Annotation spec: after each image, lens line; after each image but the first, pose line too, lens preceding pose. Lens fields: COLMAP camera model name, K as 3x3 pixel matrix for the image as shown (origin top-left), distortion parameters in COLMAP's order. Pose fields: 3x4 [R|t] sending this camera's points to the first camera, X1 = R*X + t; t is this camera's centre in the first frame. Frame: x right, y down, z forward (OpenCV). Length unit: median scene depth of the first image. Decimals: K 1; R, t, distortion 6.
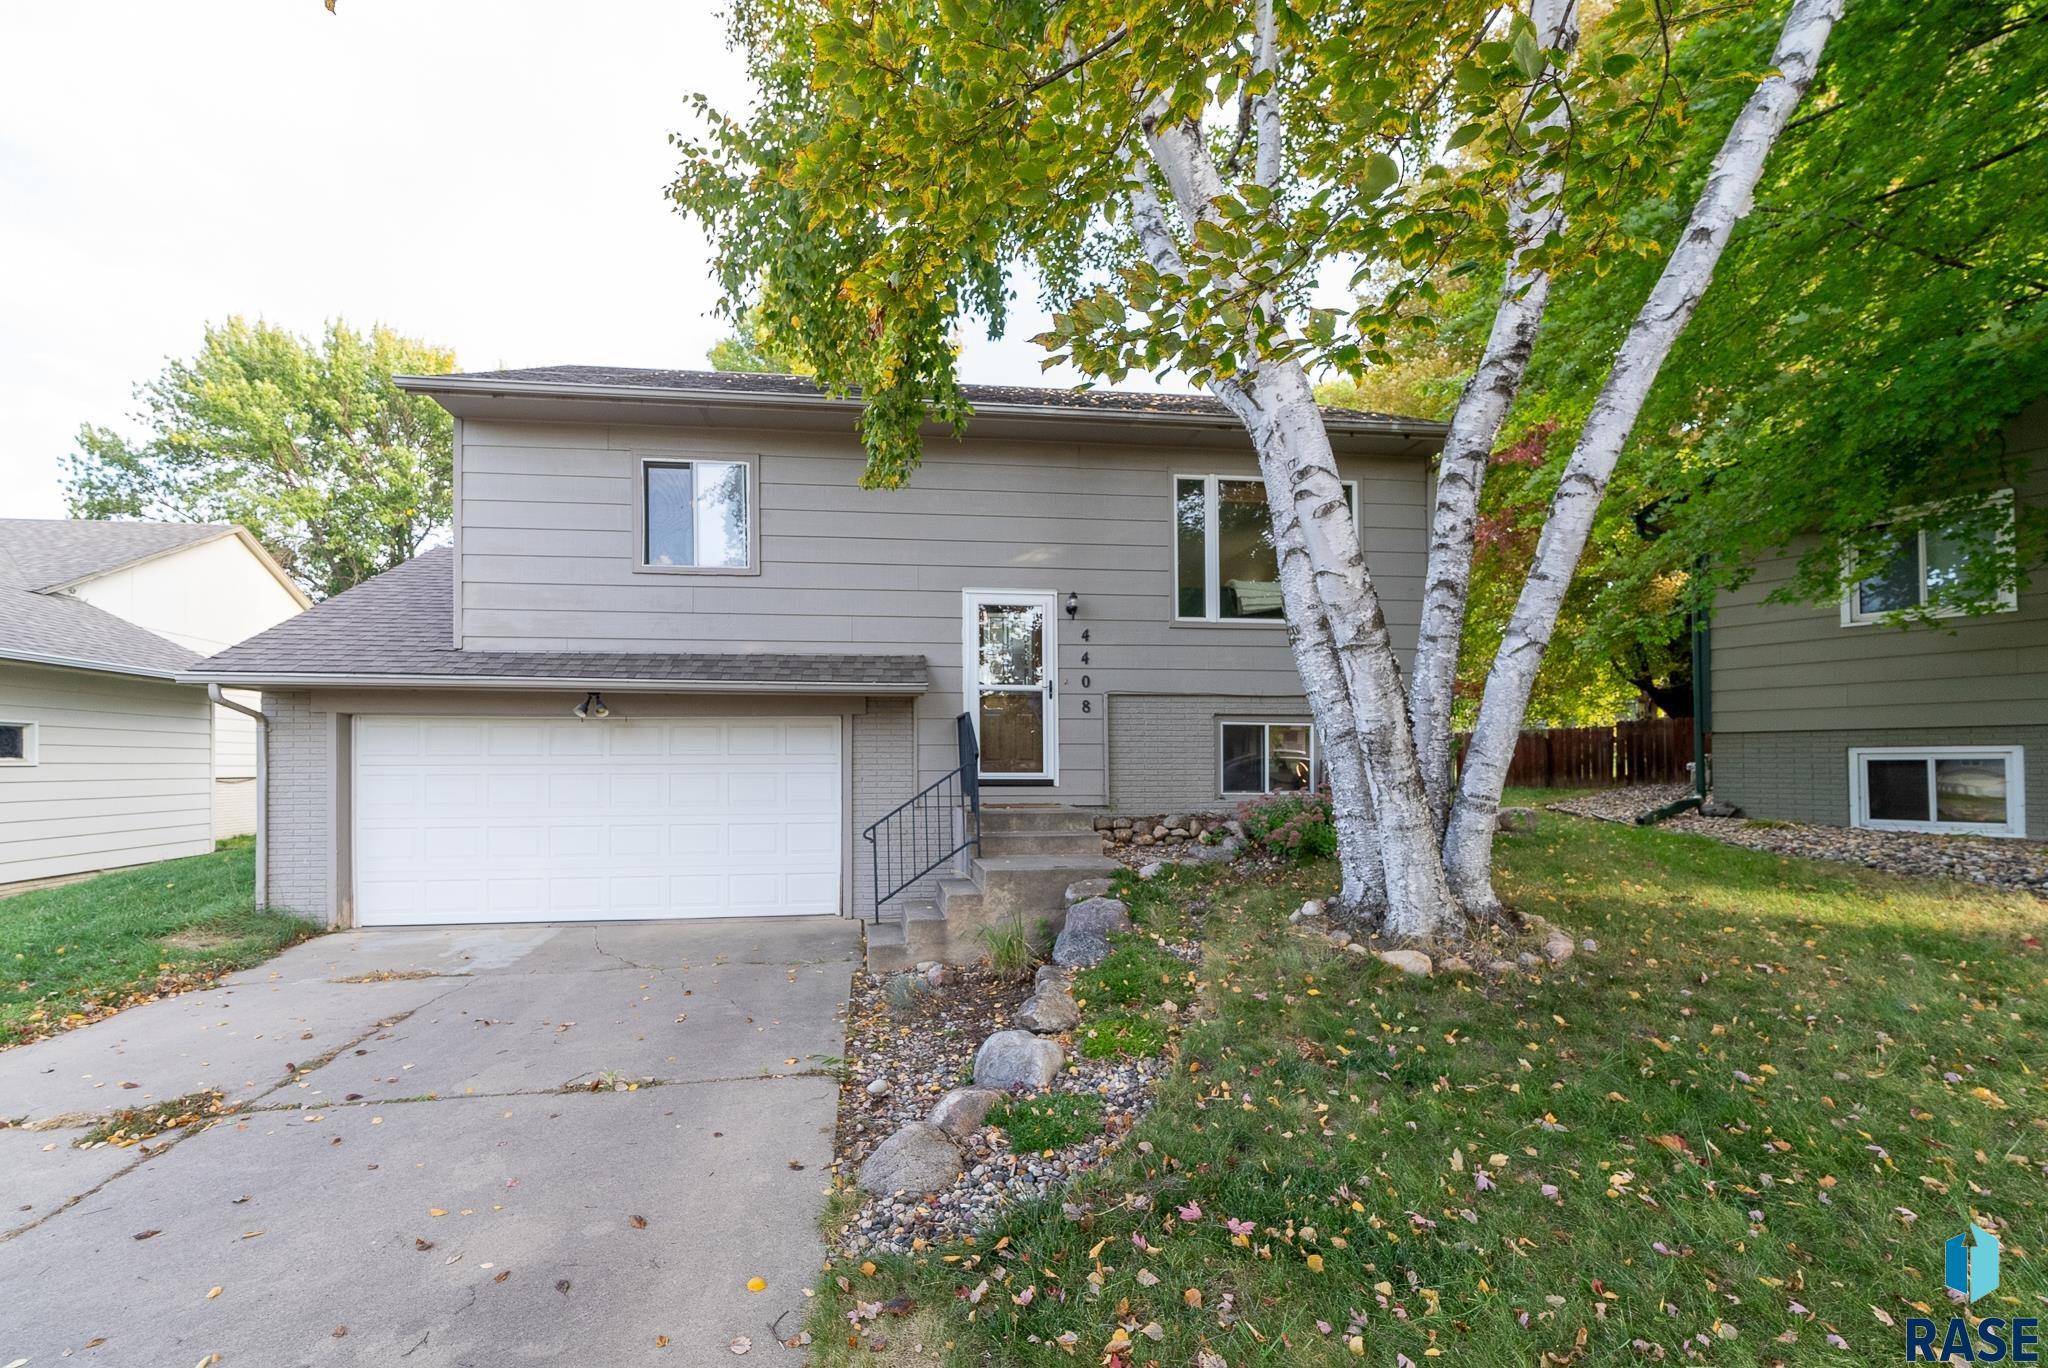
lens RADIAL K [[805.7, 0, 1024.2], [0, 805.7, 668.8], [0, 0, 1]] dist [0.001863, -0.000580]
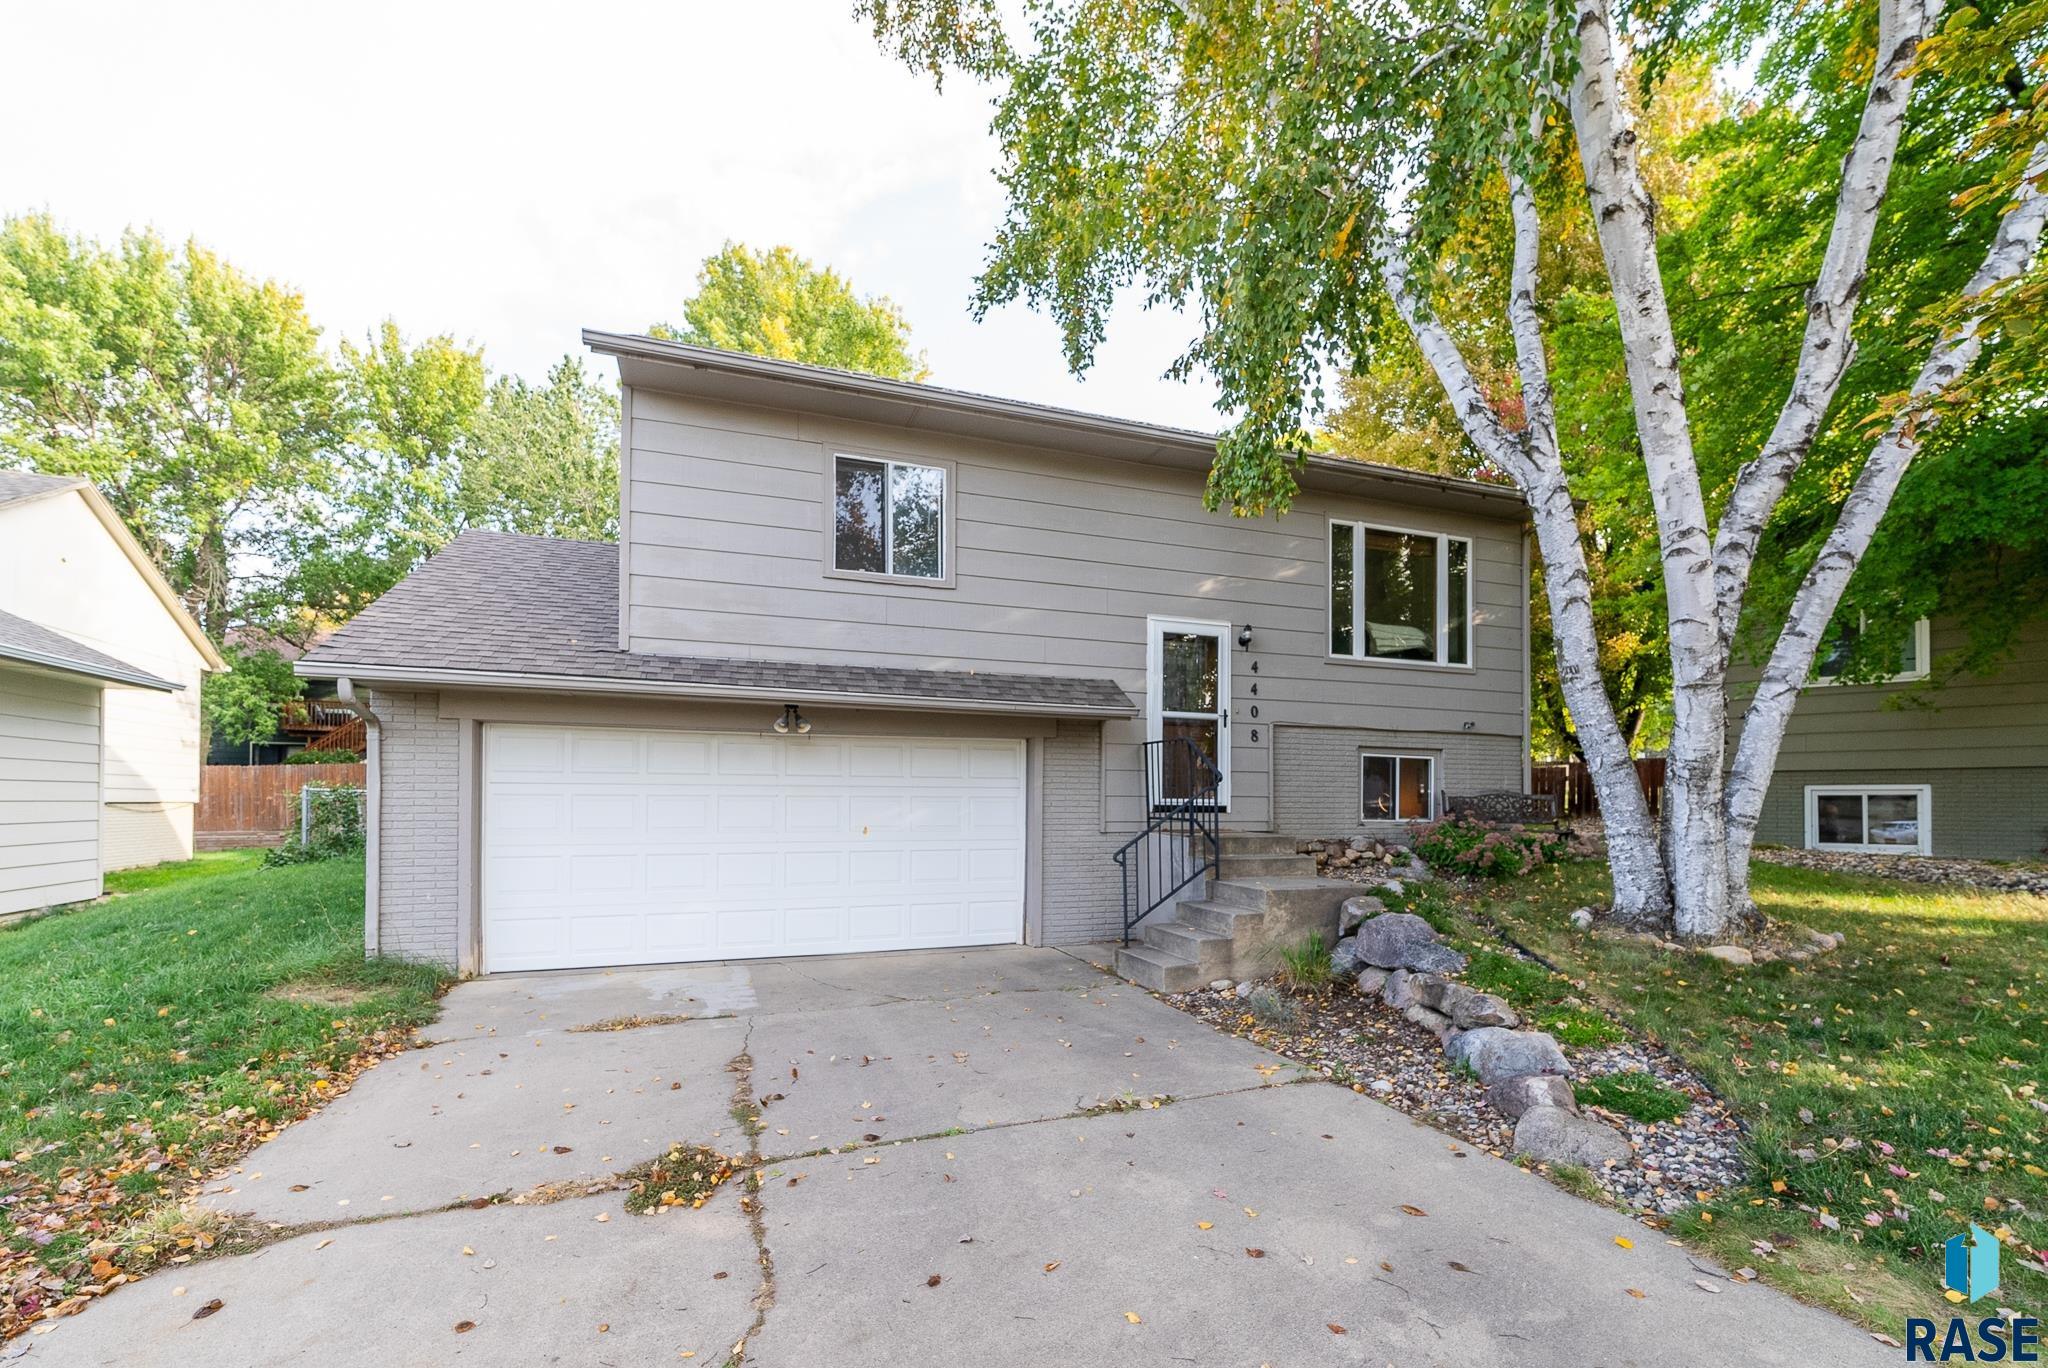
lens RADIAL K [[827.4, 0, 1024.6], [0, 827.4, 705.9], [0, 0, 1]] dist [0.000667, -0.000215]
pose [[0.974567, 0.033915, 0.221515, -0.532301], [-0.034235, 0.999411, -0.002396, 0.025103], [-0.221466, -0.005248, 0.975154, 0.034193]]
